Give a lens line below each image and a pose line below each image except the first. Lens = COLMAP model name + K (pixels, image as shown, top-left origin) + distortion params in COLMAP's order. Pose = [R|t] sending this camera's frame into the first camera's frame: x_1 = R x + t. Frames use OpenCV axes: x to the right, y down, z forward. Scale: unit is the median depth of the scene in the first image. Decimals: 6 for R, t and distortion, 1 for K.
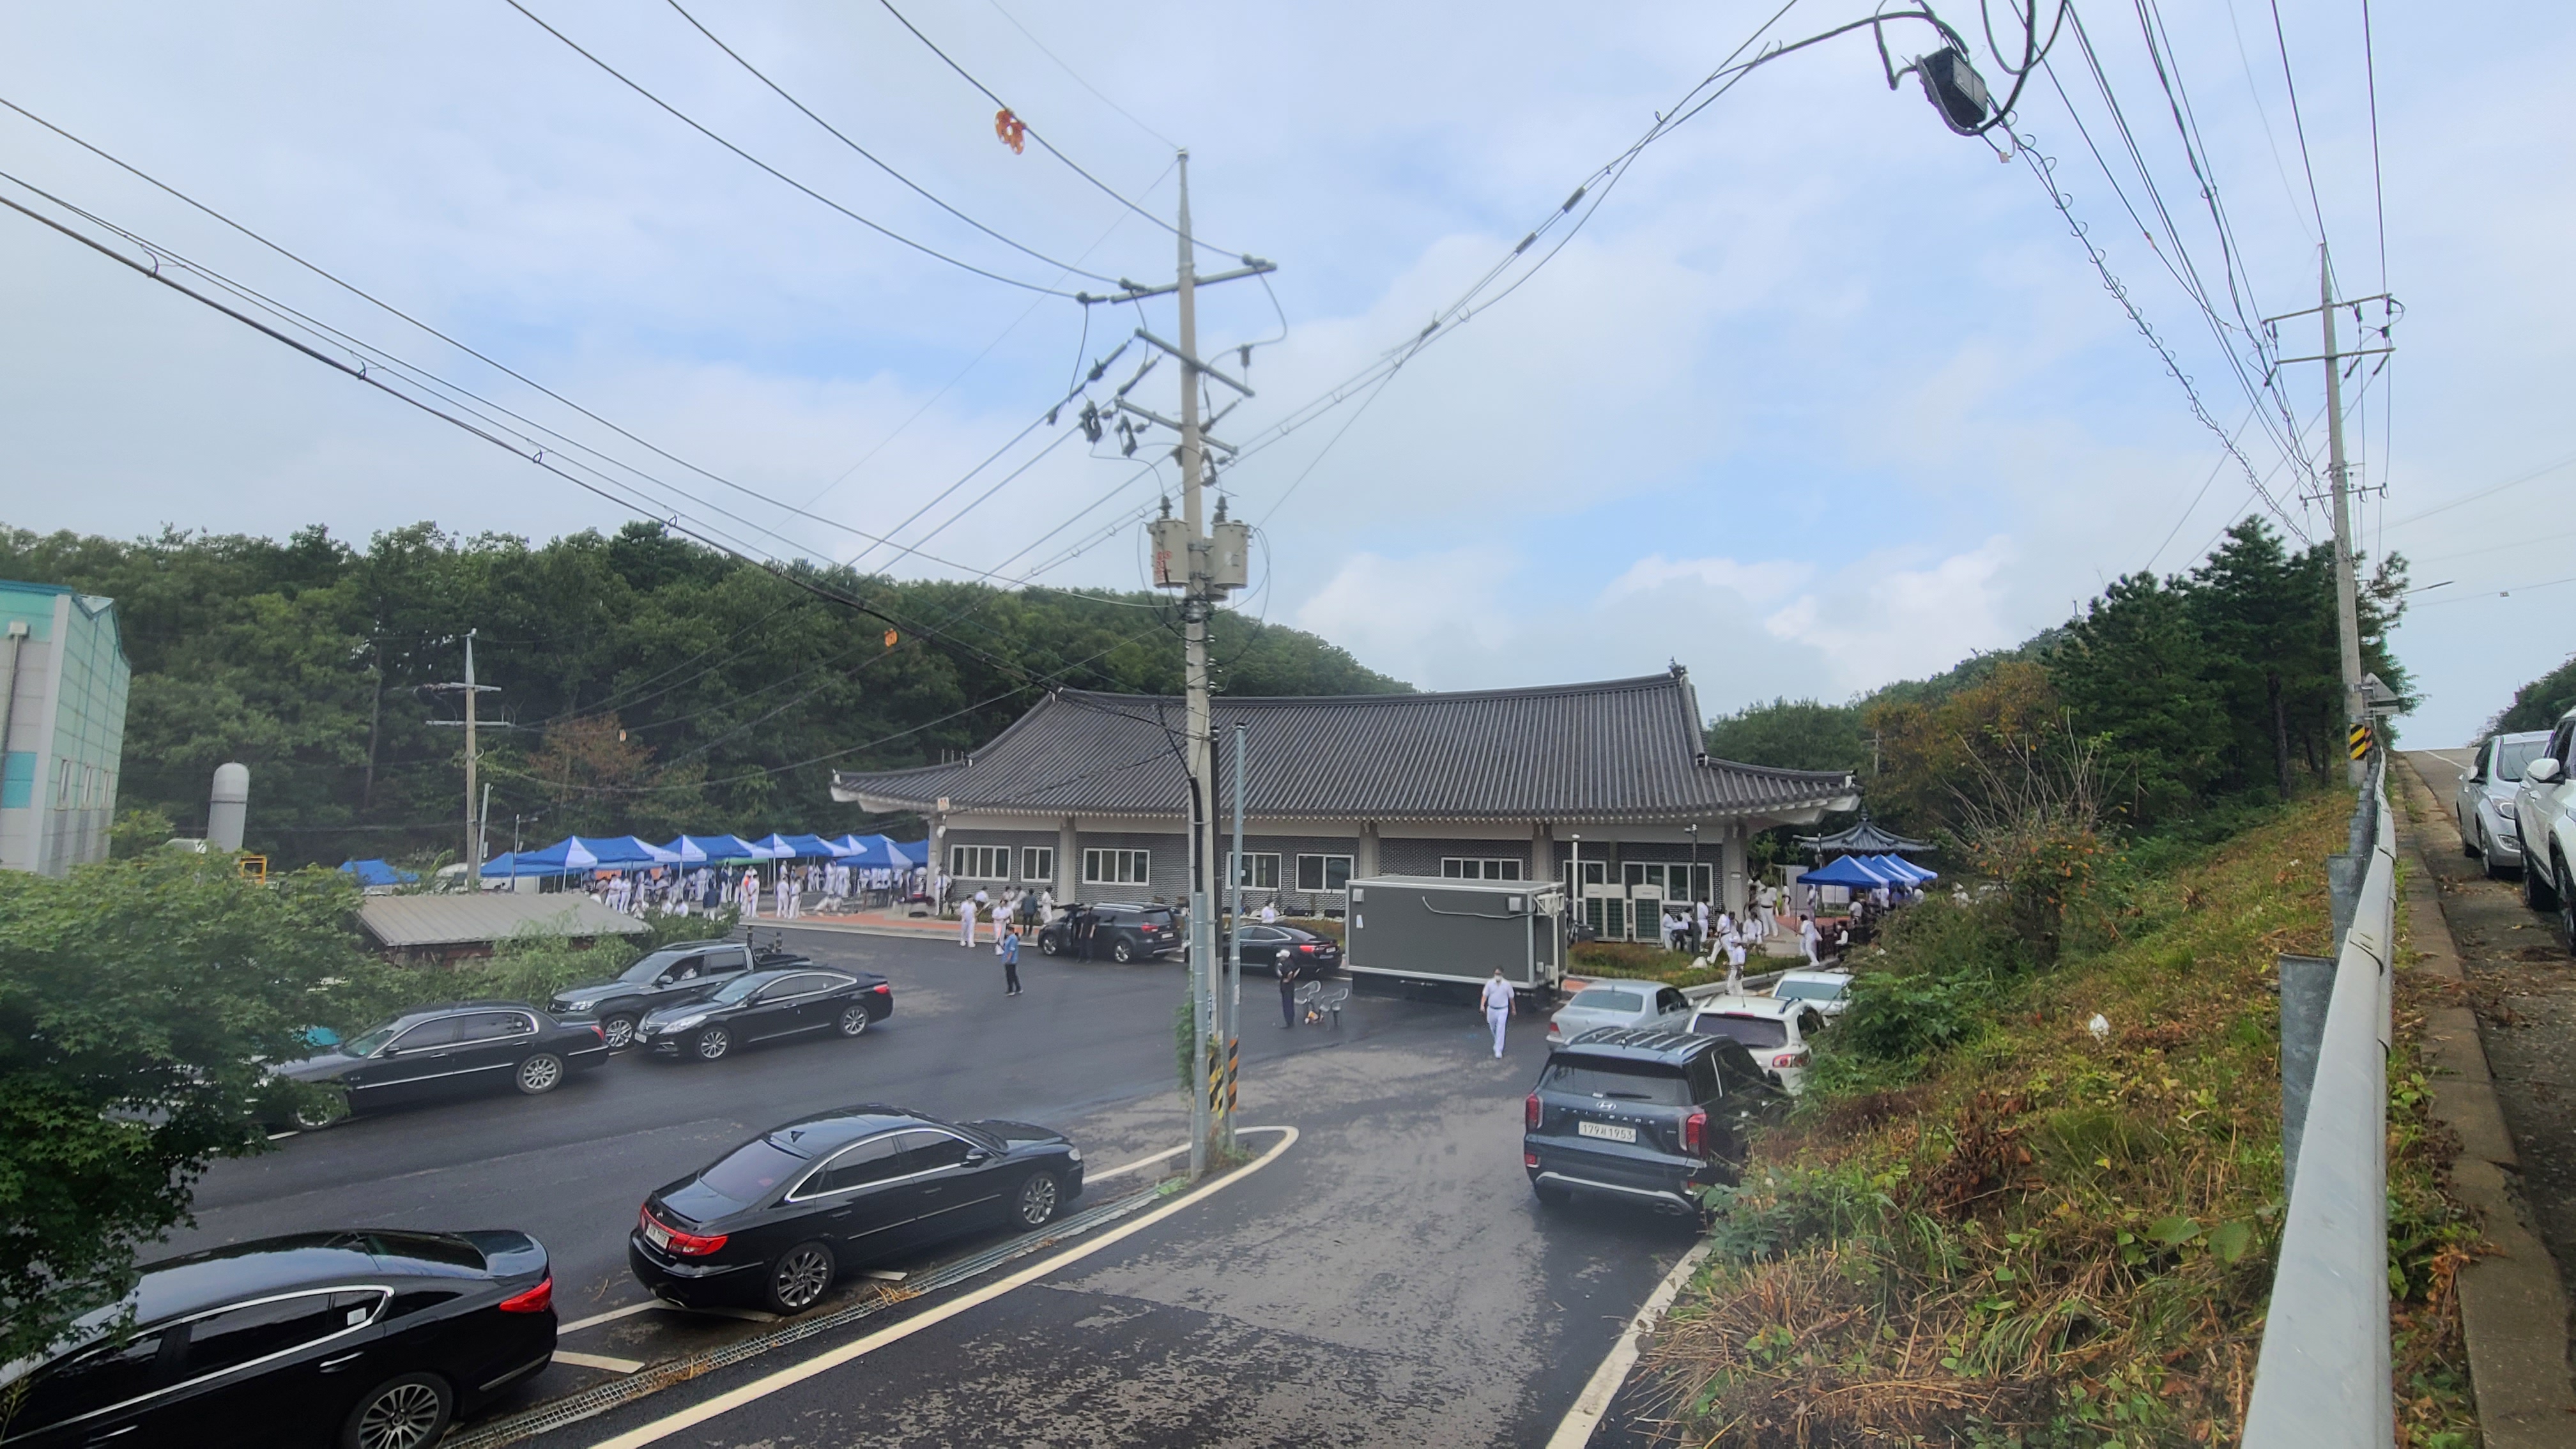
lens RADIAL K [[1057.8, 0, 1269.8], [0, 1057.8, 728.0], [0, 0, 1]] dist [-0.002822, -0.000366]
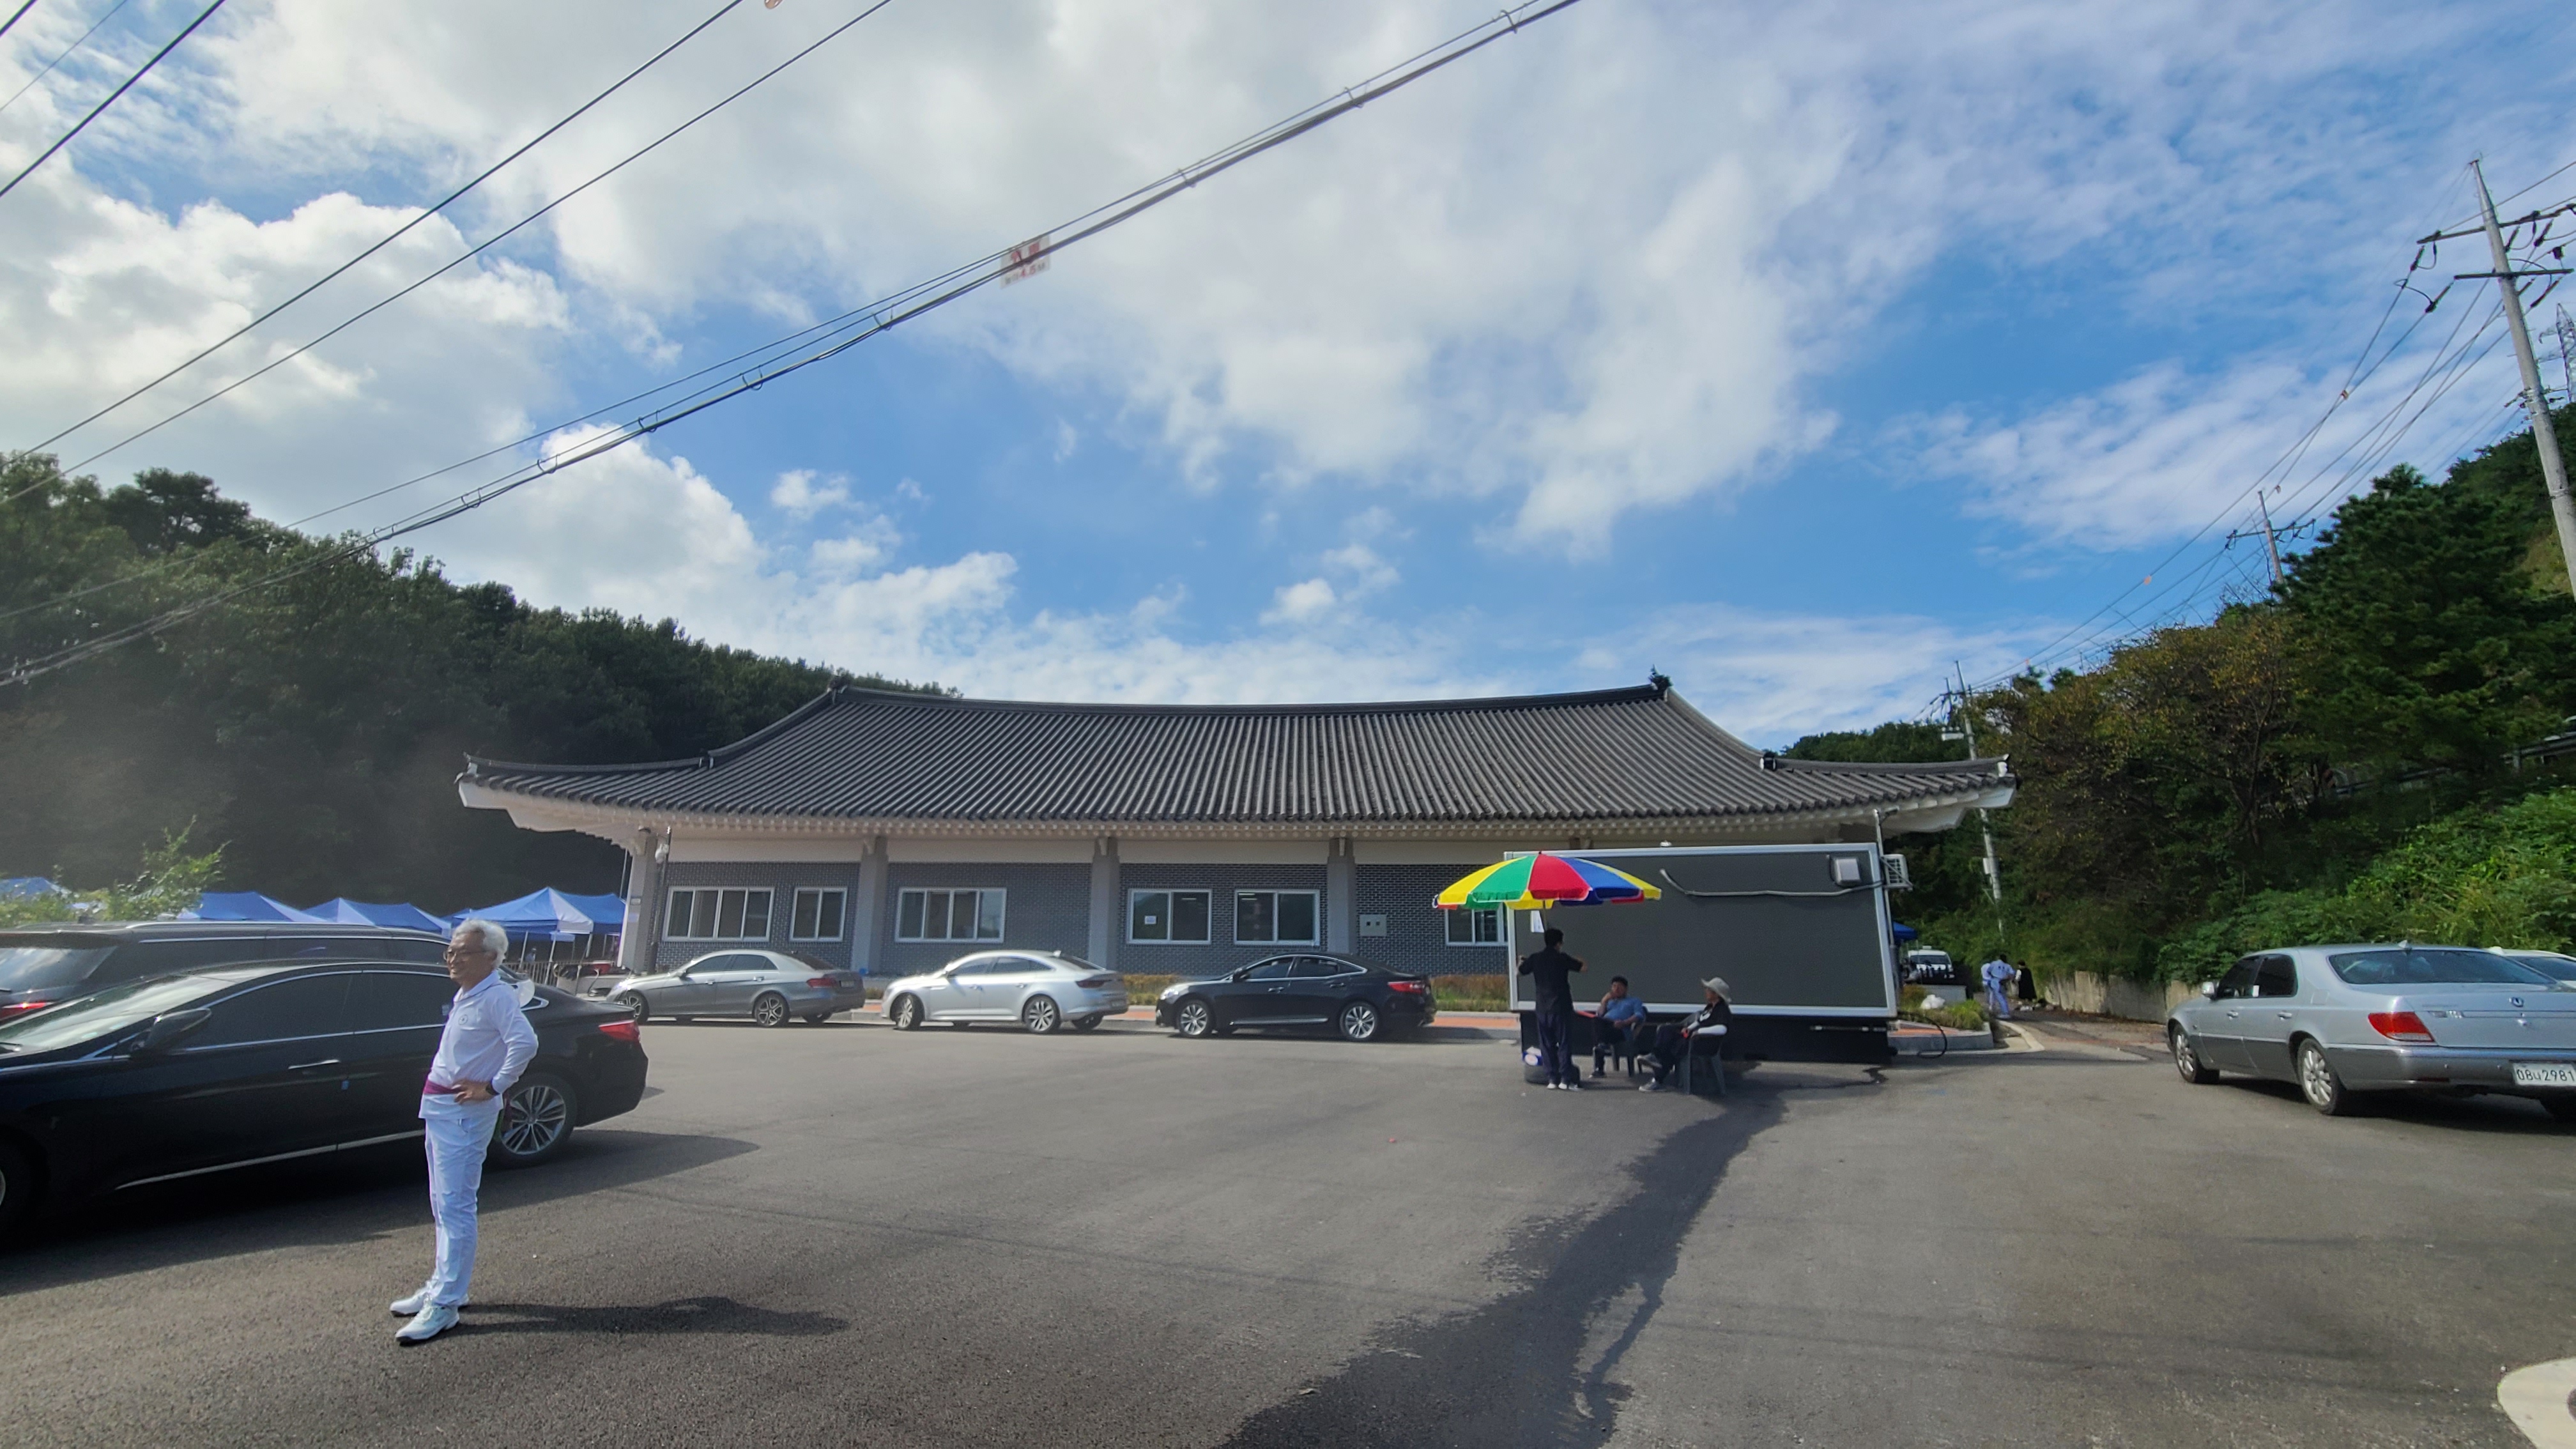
lens RADIAL K [[1057.8, 0, 1269.8], [0, 1057.8, 728.0], [0, 0, 1]] dist [-0.002822, -0.000366]
pose [[0.963975, 0.047341, 0.261745, -0.131688], [-0.013879, 0.991646, -0.128241, 0.096434], [-0.265629, 0.119989, 0.956579, 0.299565]]
